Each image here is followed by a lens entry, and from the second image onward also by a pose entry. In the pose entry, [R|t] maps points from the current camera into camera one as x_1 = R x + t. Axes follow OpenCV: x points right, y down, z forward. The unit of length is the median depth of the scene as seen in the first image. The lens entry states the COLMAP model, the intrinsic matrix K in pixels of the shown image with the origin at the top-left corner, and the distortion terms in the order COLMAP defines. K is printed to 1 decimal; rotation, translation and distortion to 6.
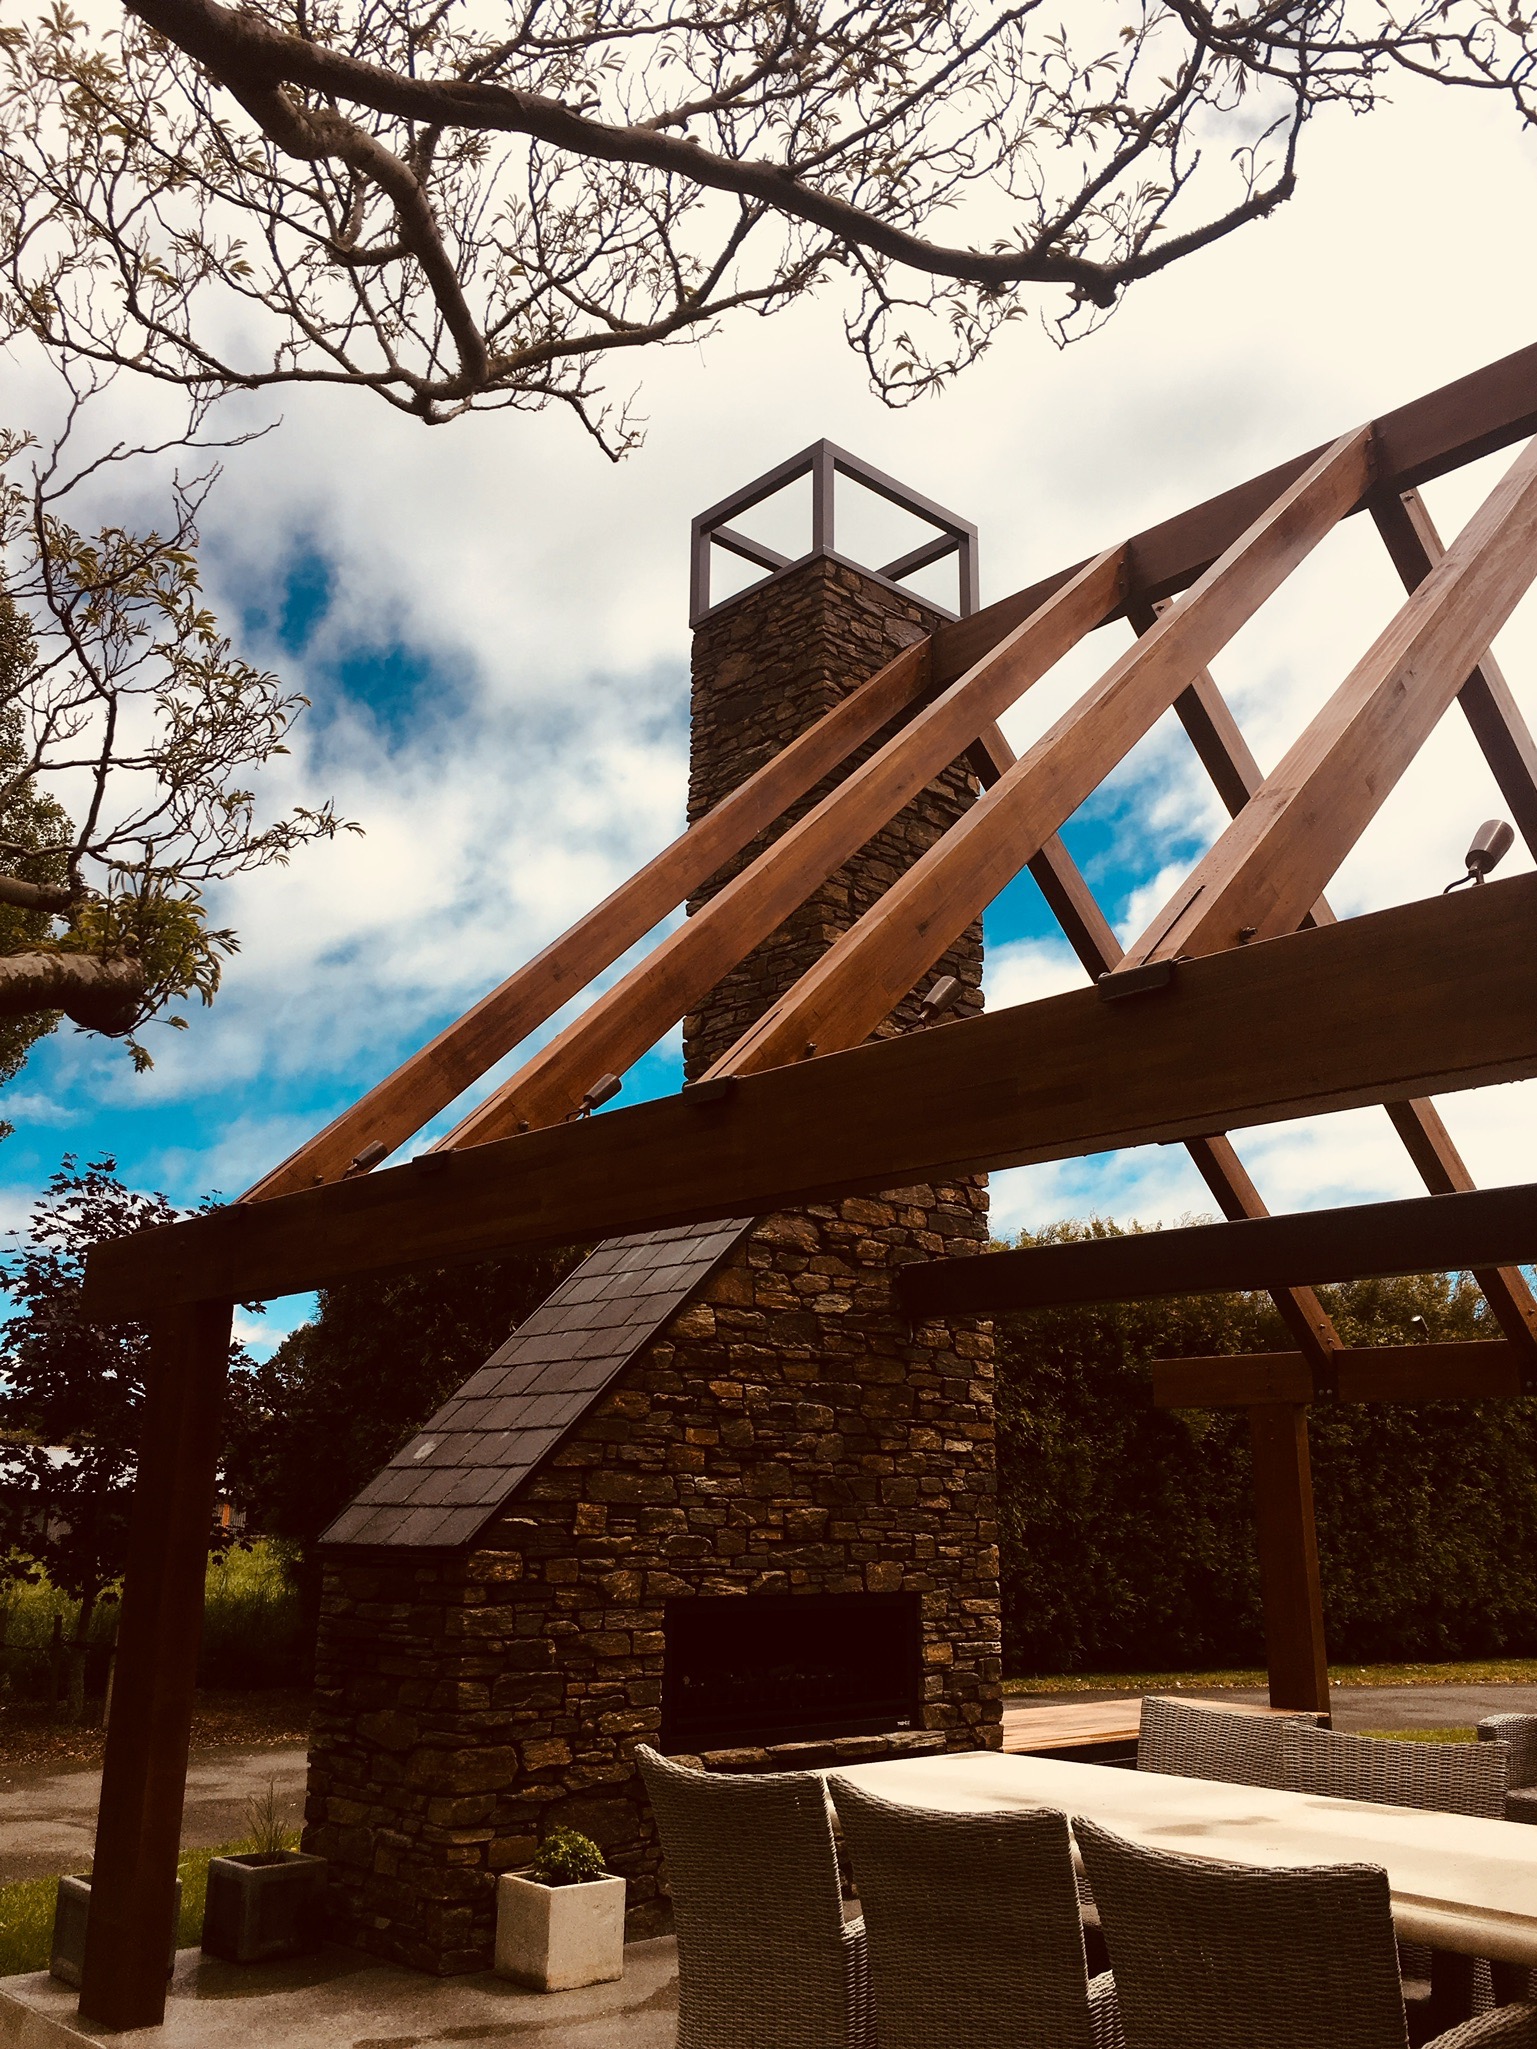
lens RADIAL K [[1753.3, 0, 774.0], [0, 1753.3, 999.9], [0, 0, 1]] dist [0.080133, -0.108620]
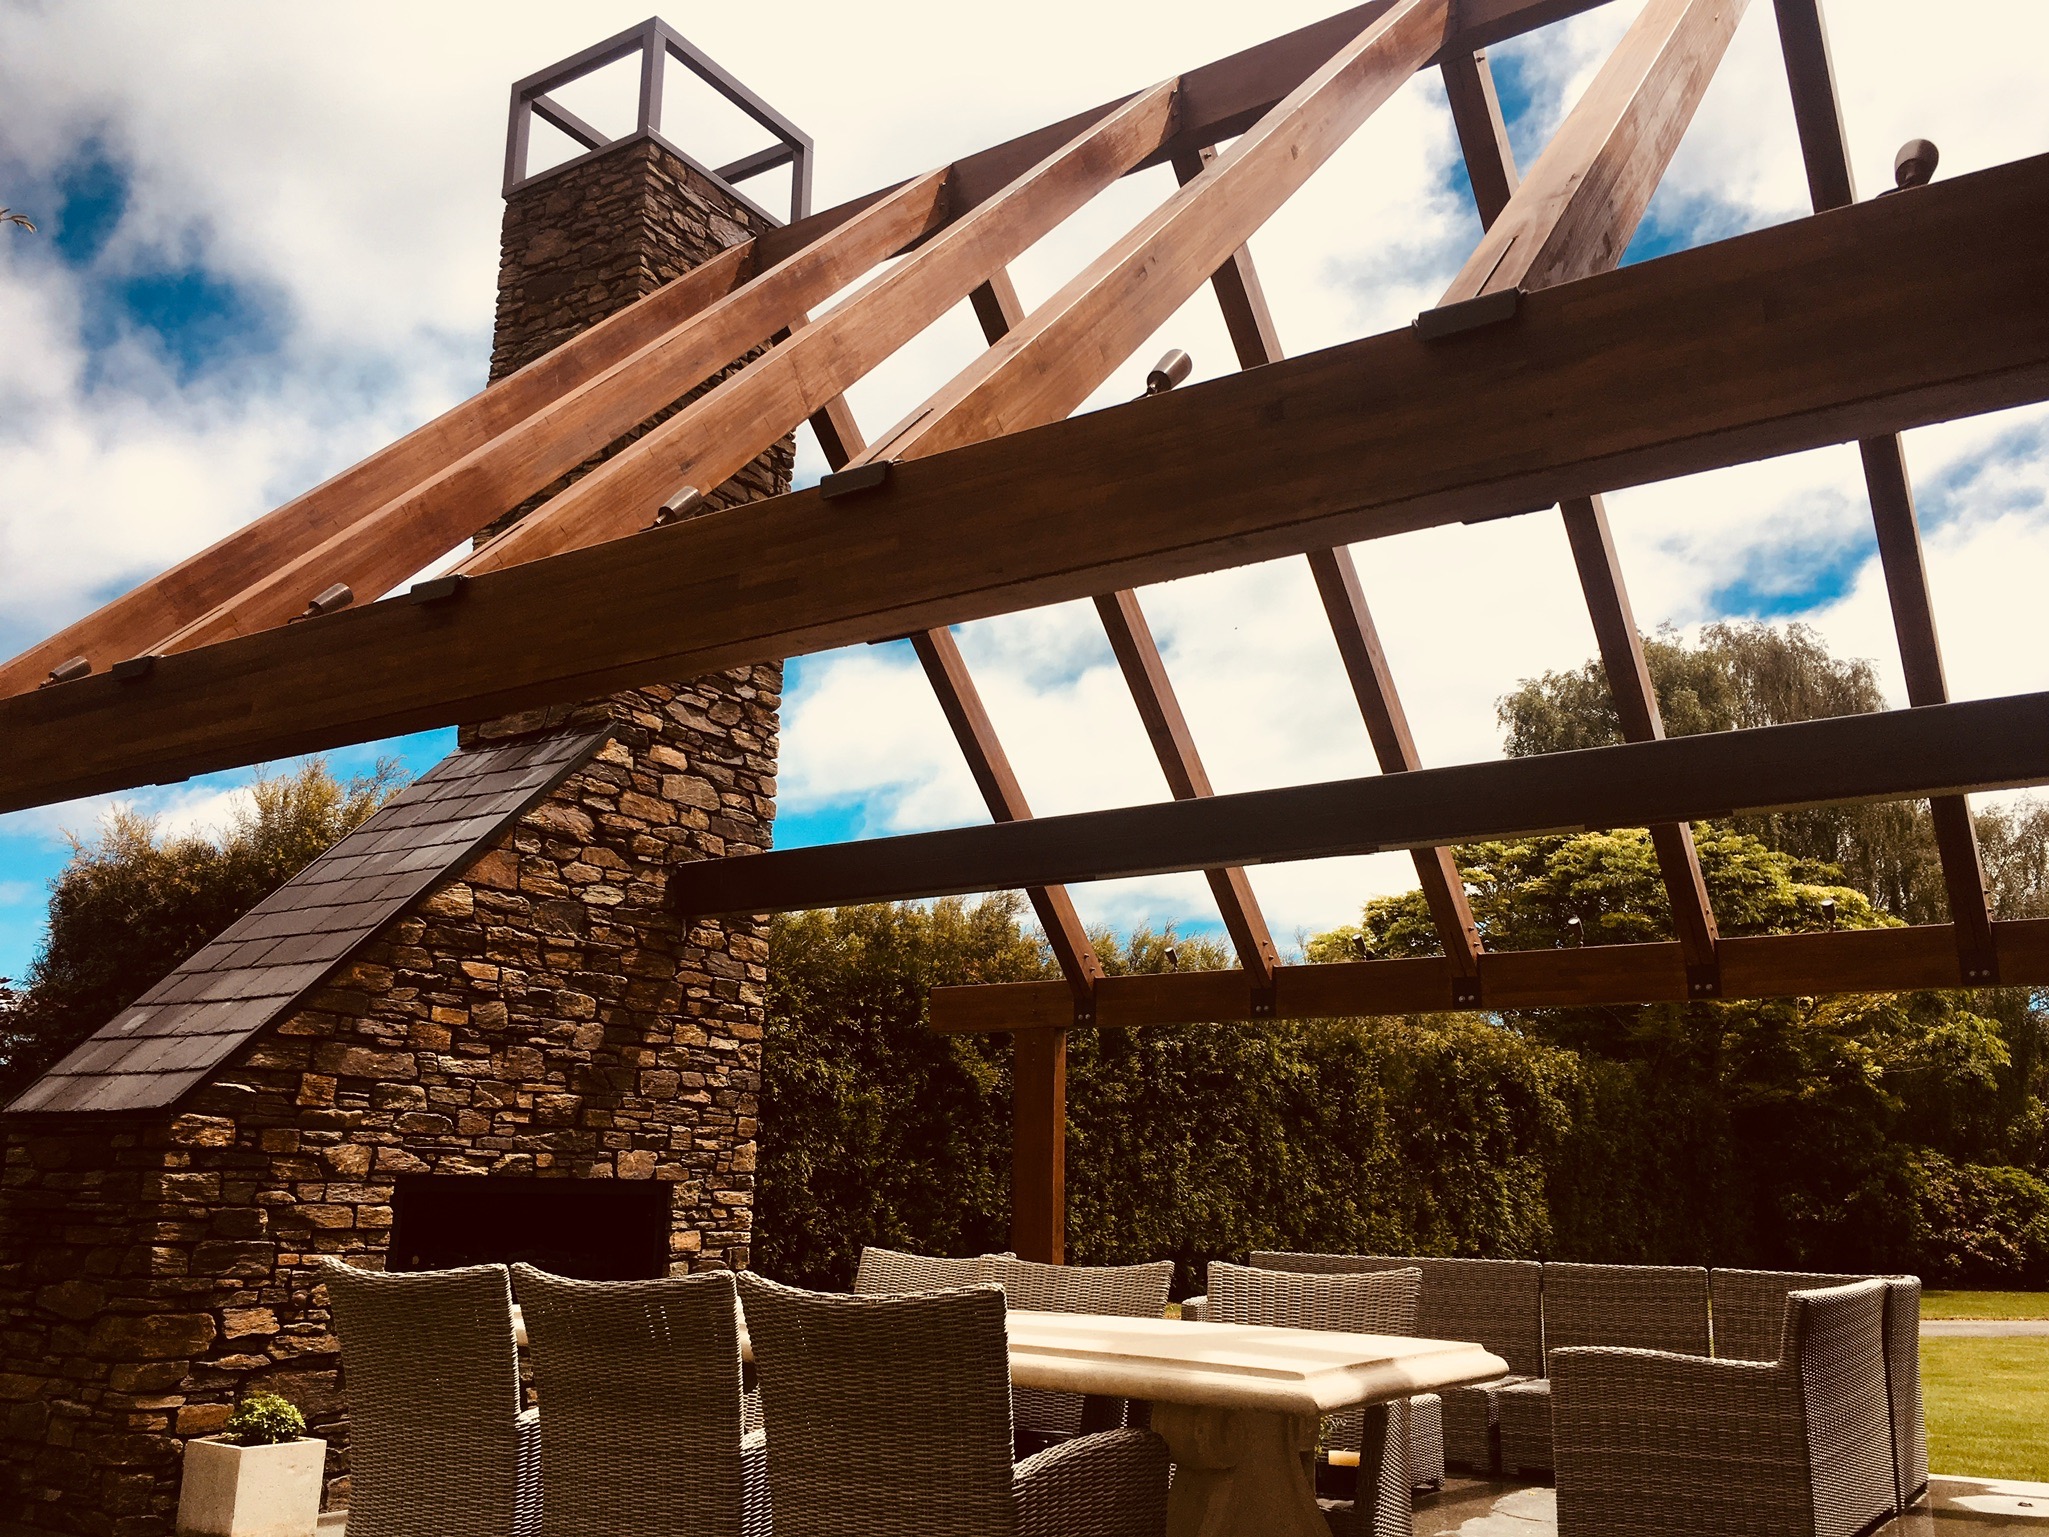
lens RADIAL K [[1753.3, 0, 1042.2], [0, 1753.3, 773.3], [0, 0, 1]] dist [0.080133, -0.108620]
pose [[0.968867, 0.064701, 0.238980, 0.031186], [-0.076092, 0.996348, 0.038740, 0.046779], [-0.235600, -0.055718, 0.970251, -0.017554]]
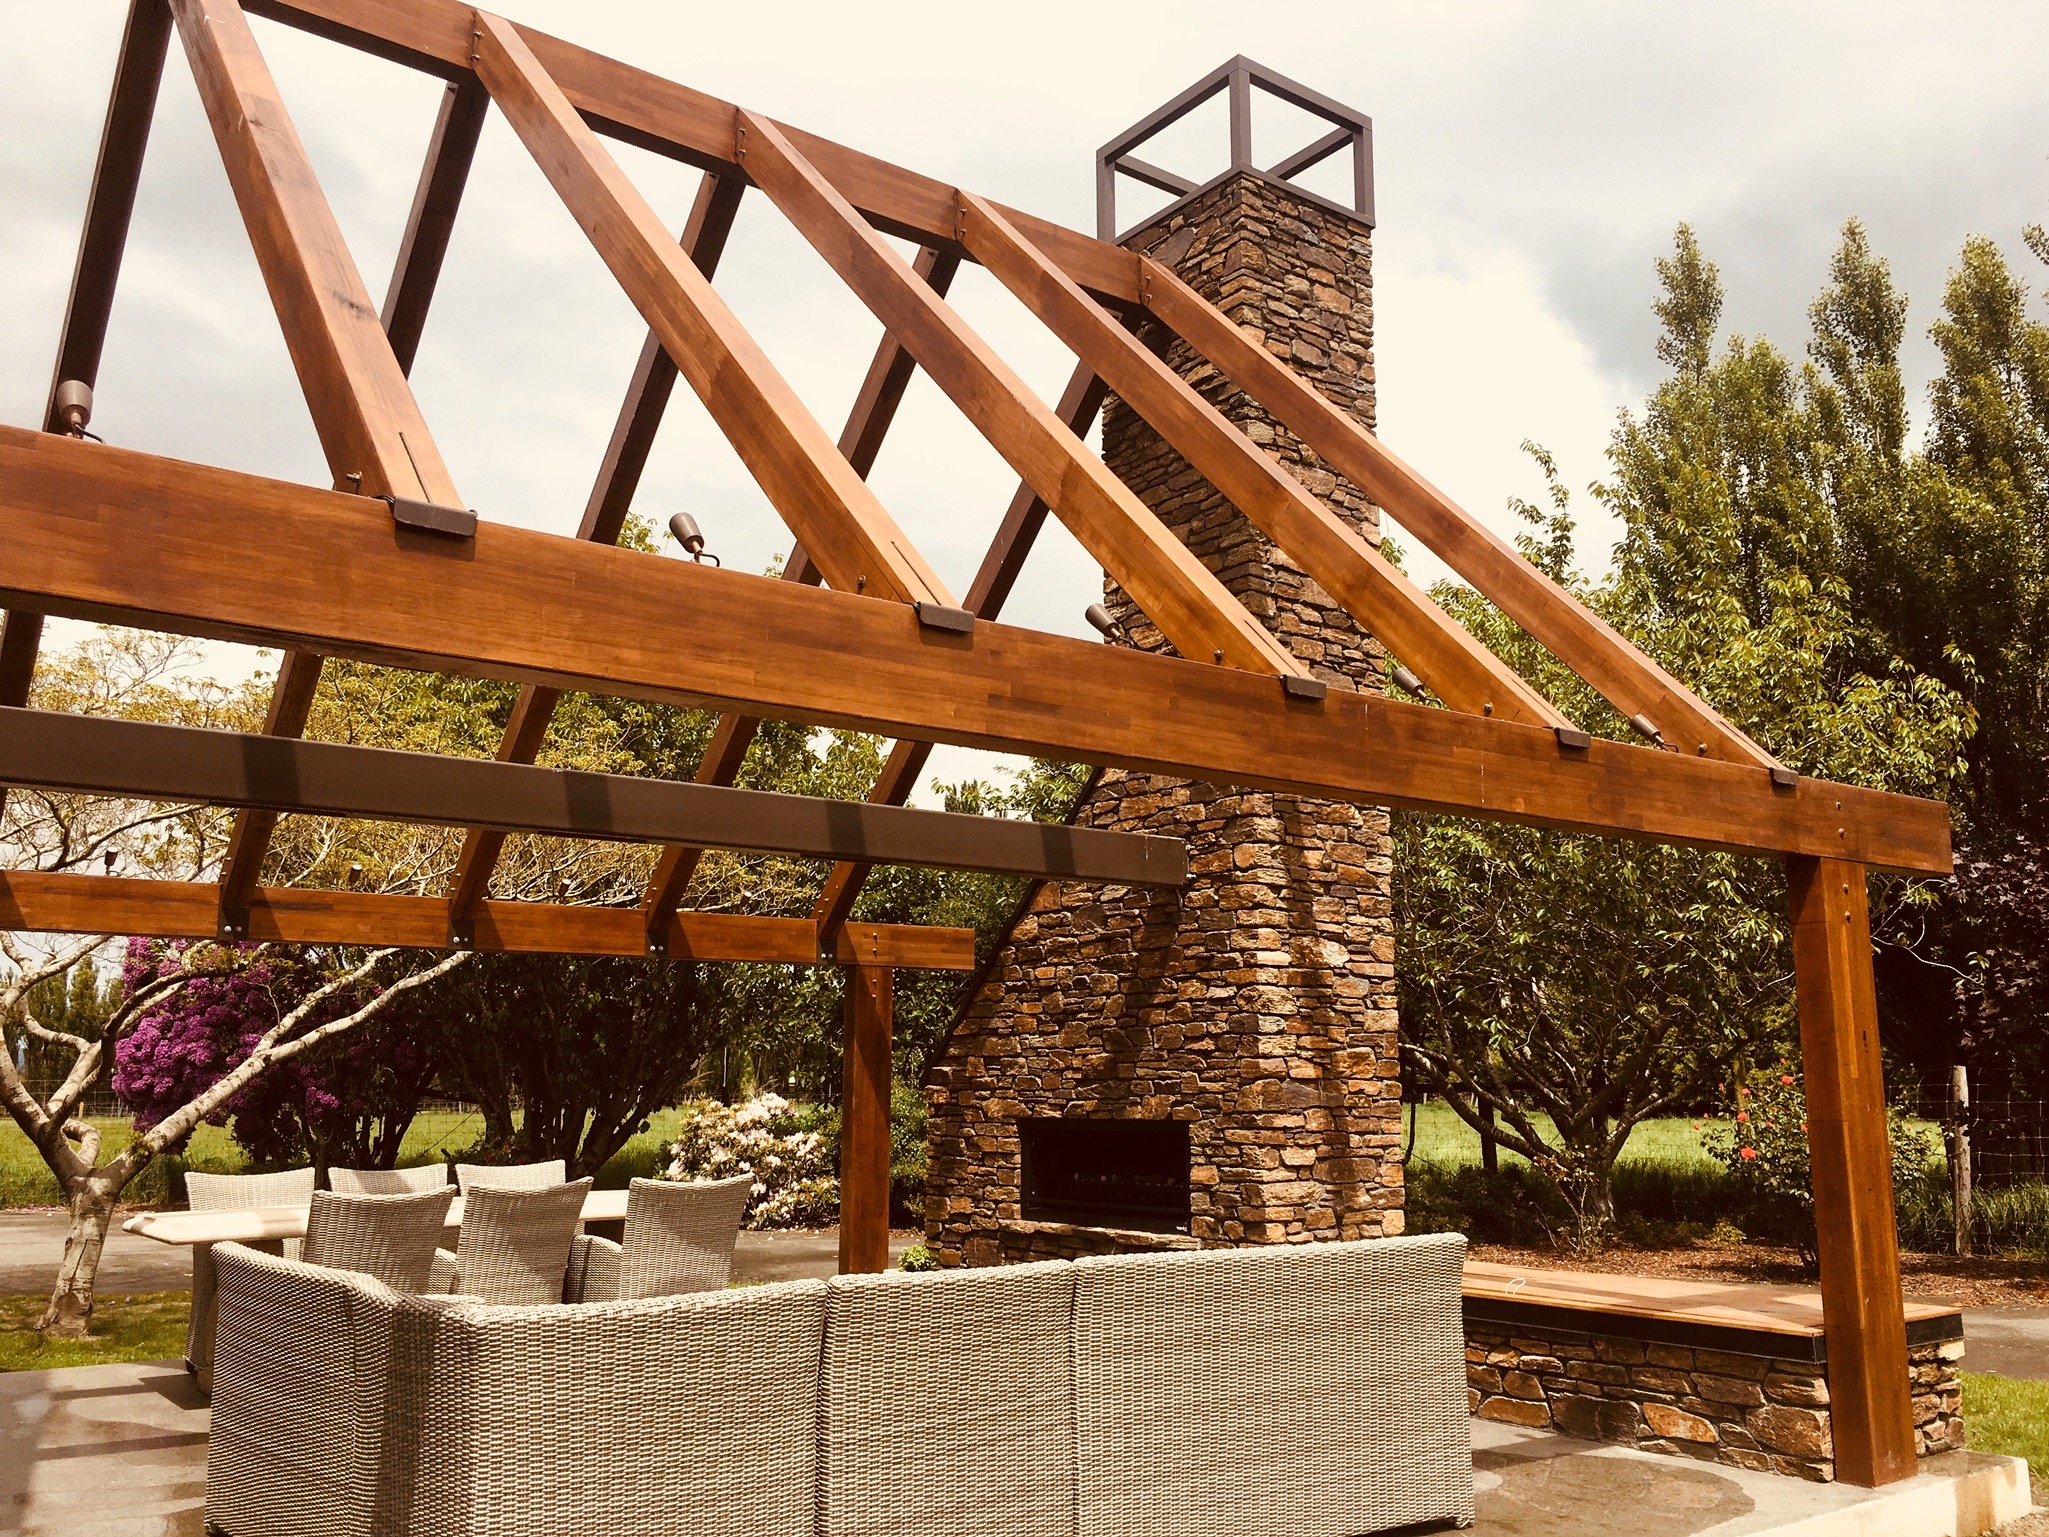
lens RADIAL K [[1753.3, 0, 1025.3], [0, 1753.3, 768.0], [0, 0, 1]] dist [0.080133, -0.108620]
pose [[-0.113121, -0.186812, -0.975861, 1.243780], [0.284920, 0.934818, -0.211982, 0.332567], [0.951853, -0.302022, -0.052521, 1.027903]]
